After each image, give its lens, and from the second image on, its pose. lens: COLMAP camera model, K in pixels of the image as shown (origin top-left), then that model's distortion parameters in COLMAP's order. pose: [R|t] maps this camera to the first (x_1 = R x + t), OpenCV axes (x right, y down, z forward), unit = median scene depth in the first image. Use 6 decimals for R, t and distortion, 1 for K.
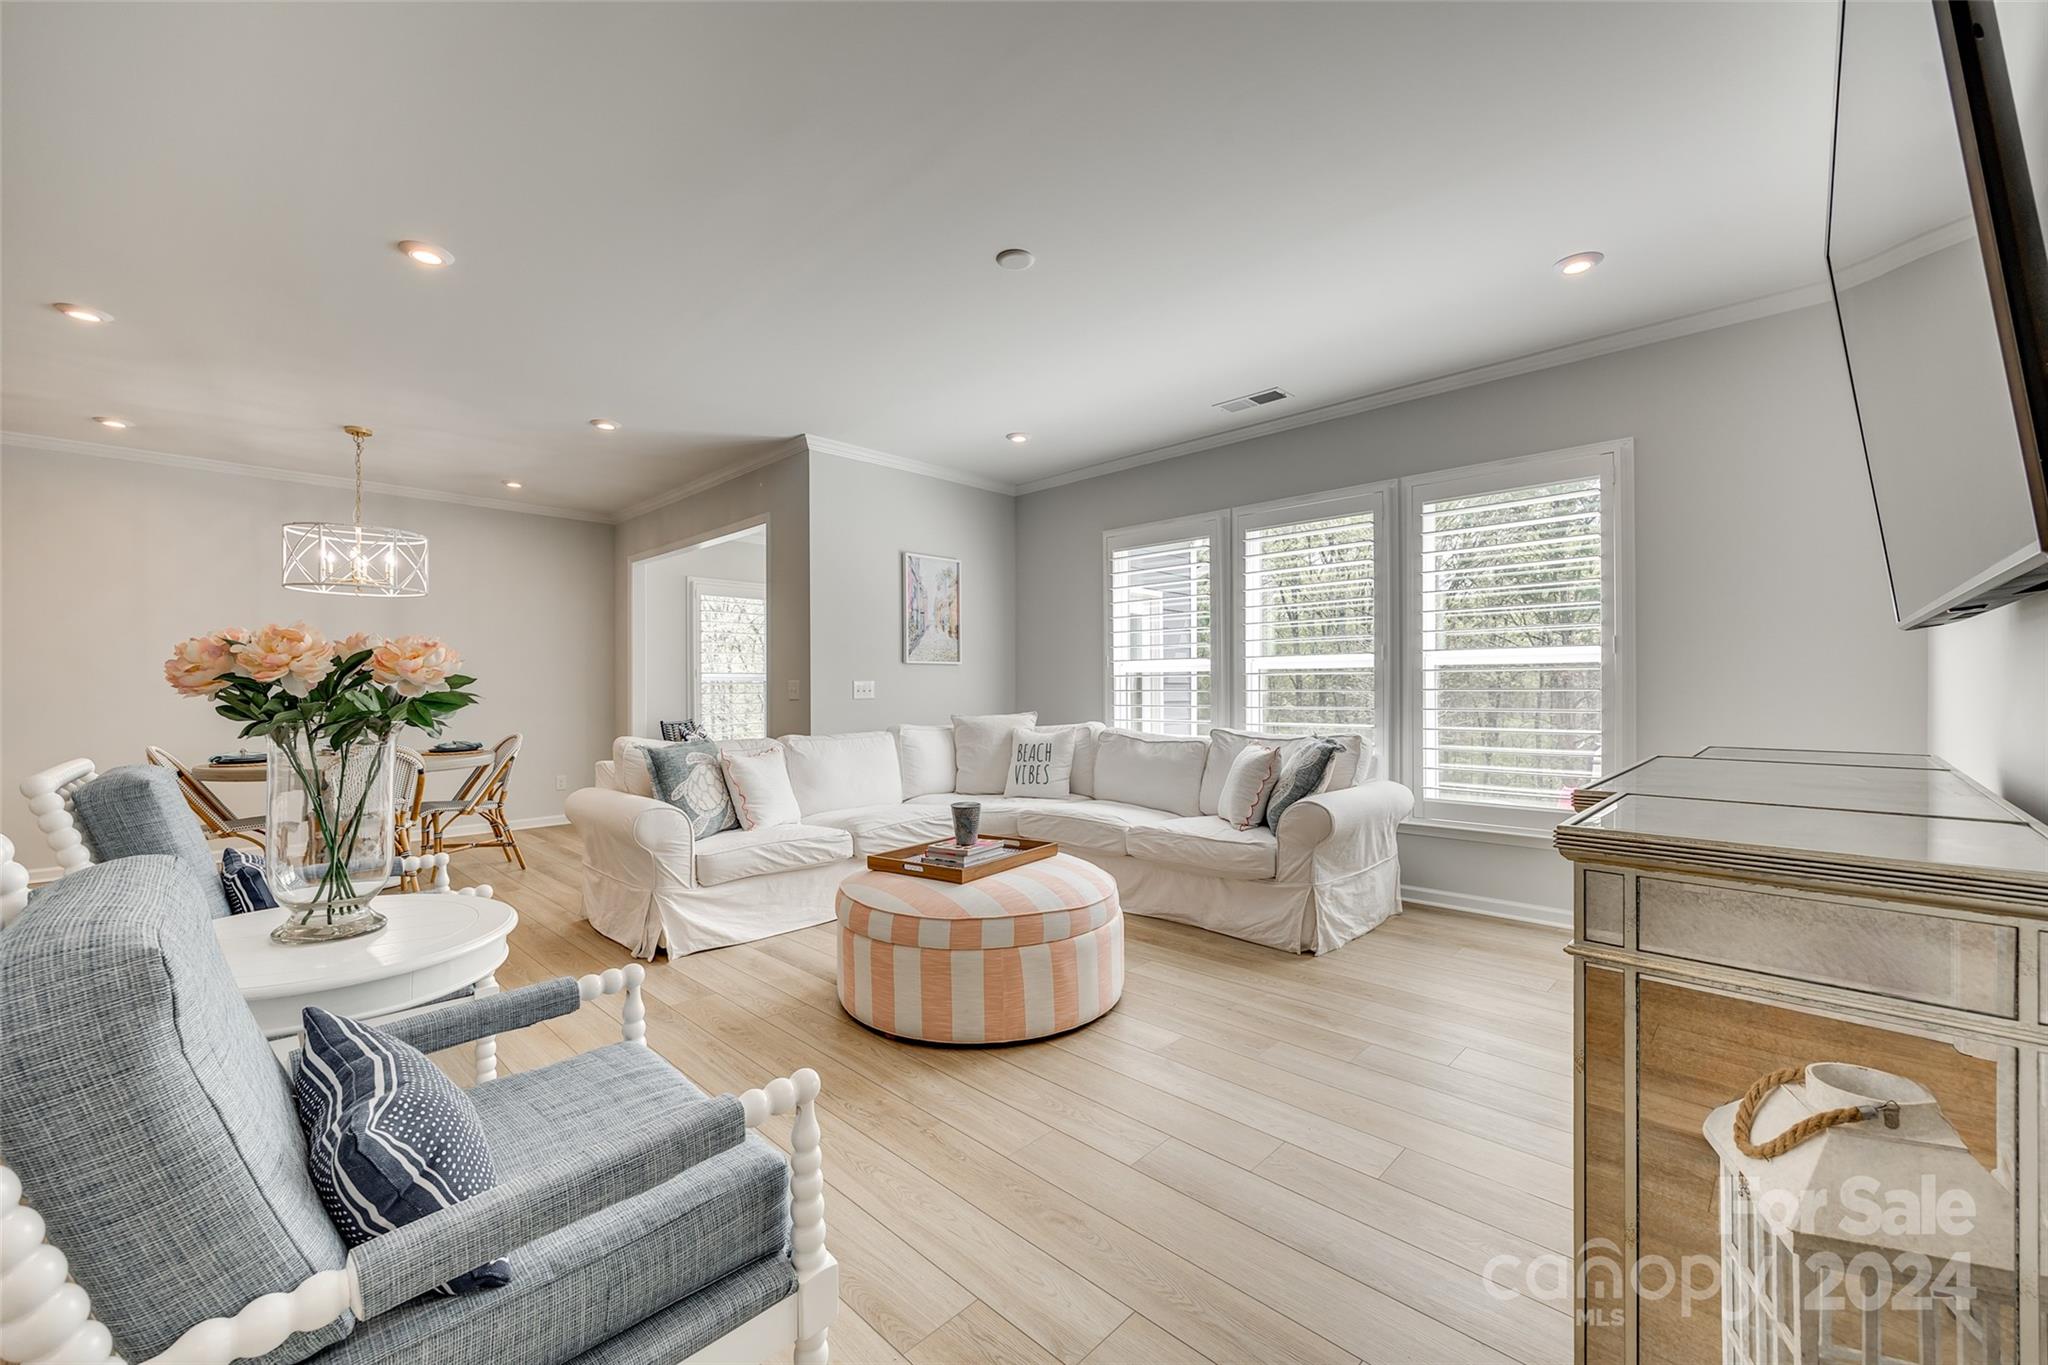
lens RADIAL K [[821.8, 0, 1042.4], [0, 821.8, 689.2], [0, 0, 1]] dist [-0.001733, 0.000267]
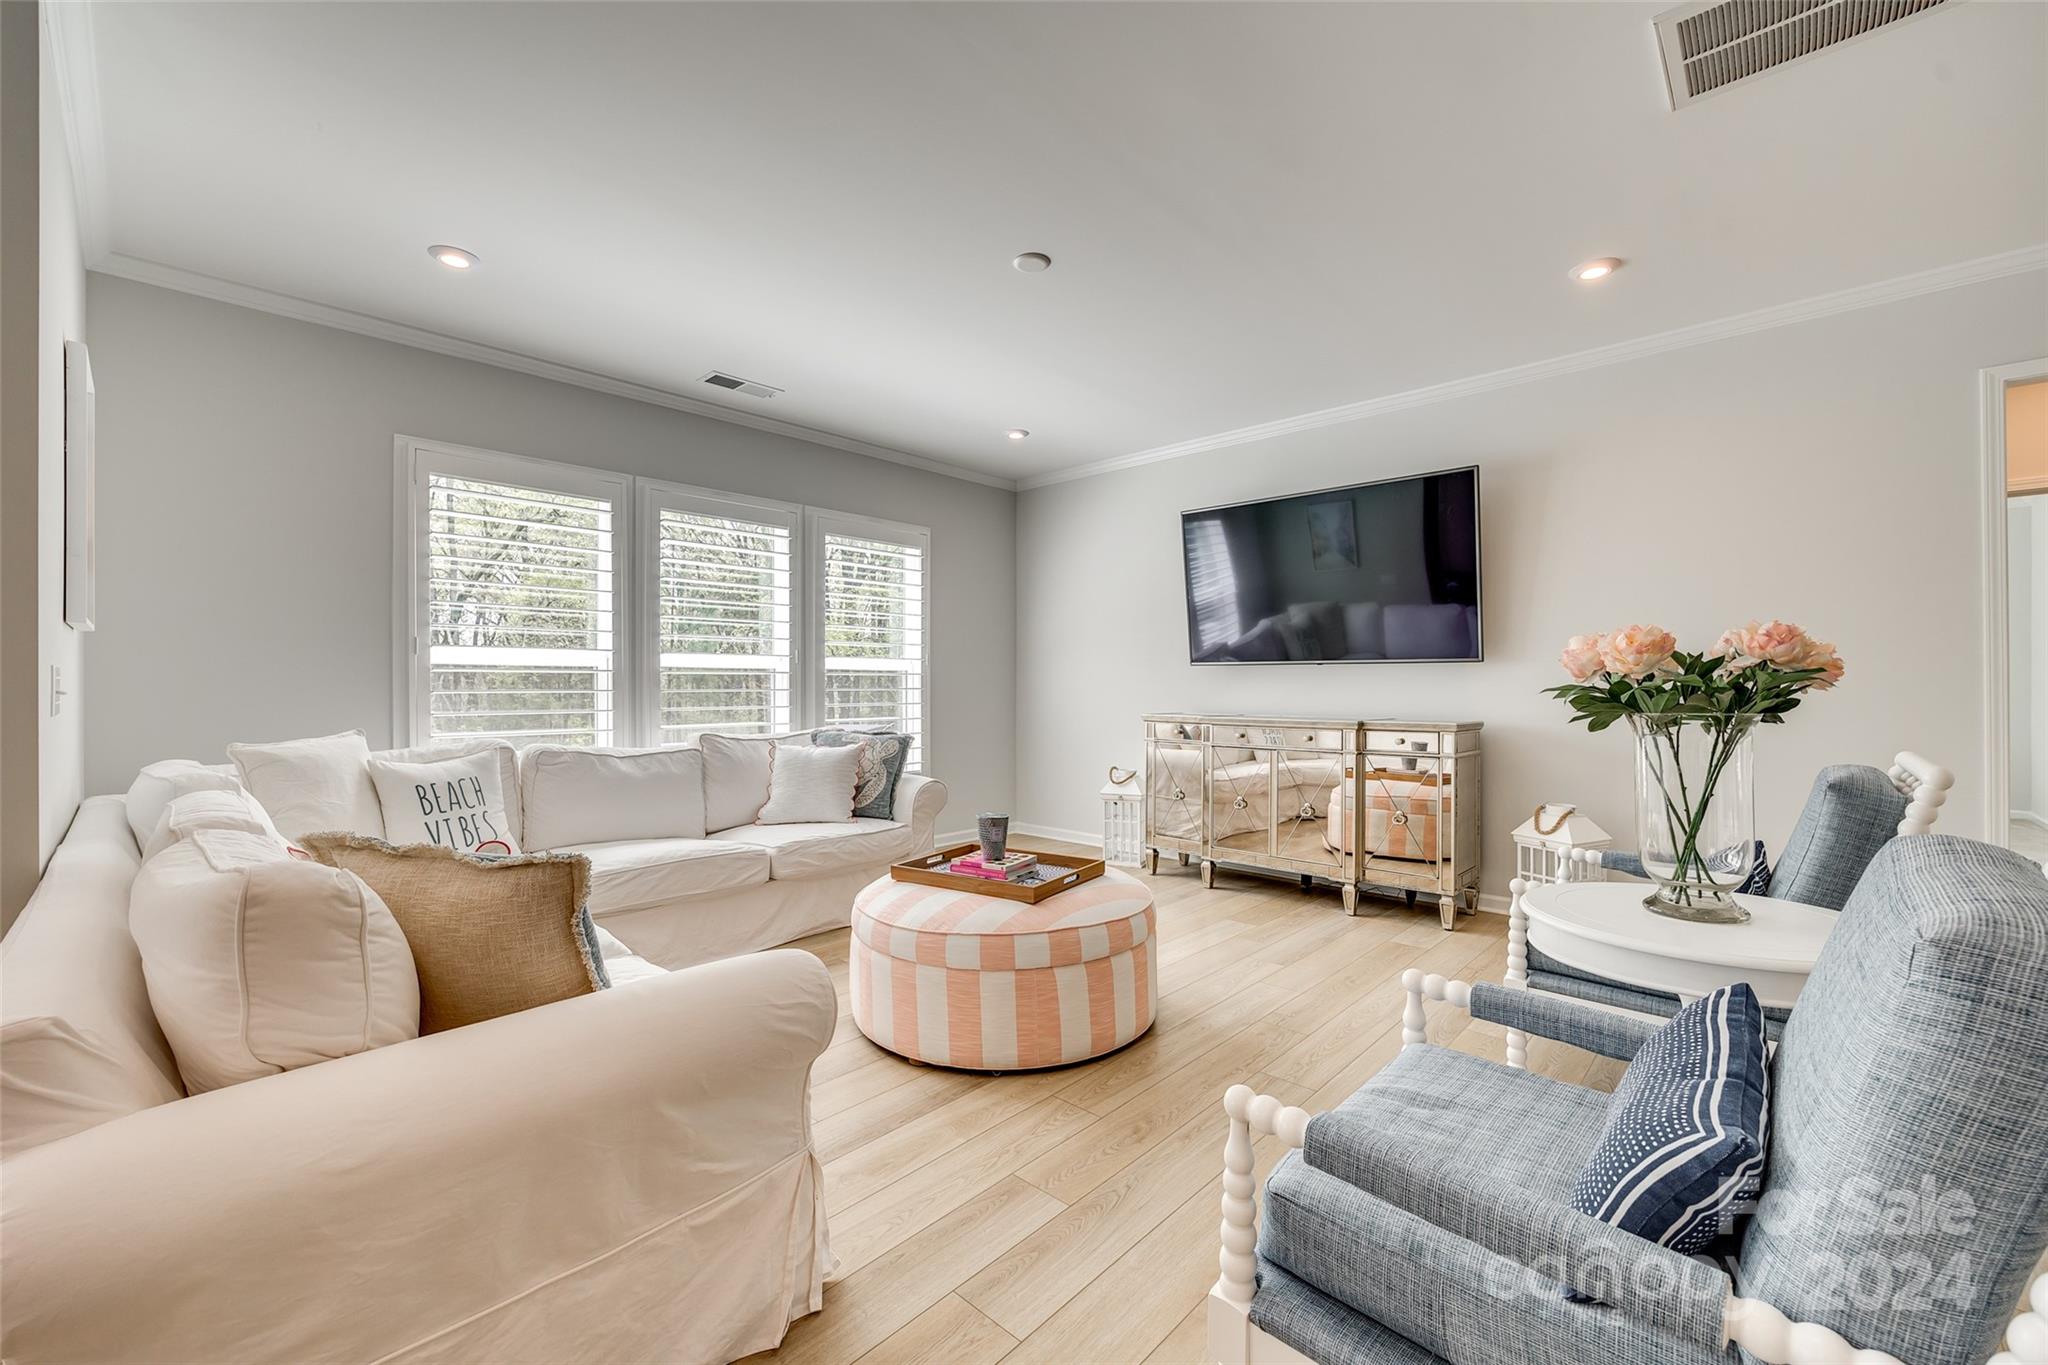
lens RADIAL K [[821.8, 0, 1033.8], [0, 821.8, 684.0], [0, 0, 1]] dist [-0.001733, 0.000267]
pose [[-0.012801, 0.007915, 0.999887, -0.618791], [0.004294, 0.999960, -0.007861, 0.002889], [-0.999909, 0.004193, -0.012834, 0.599569]]
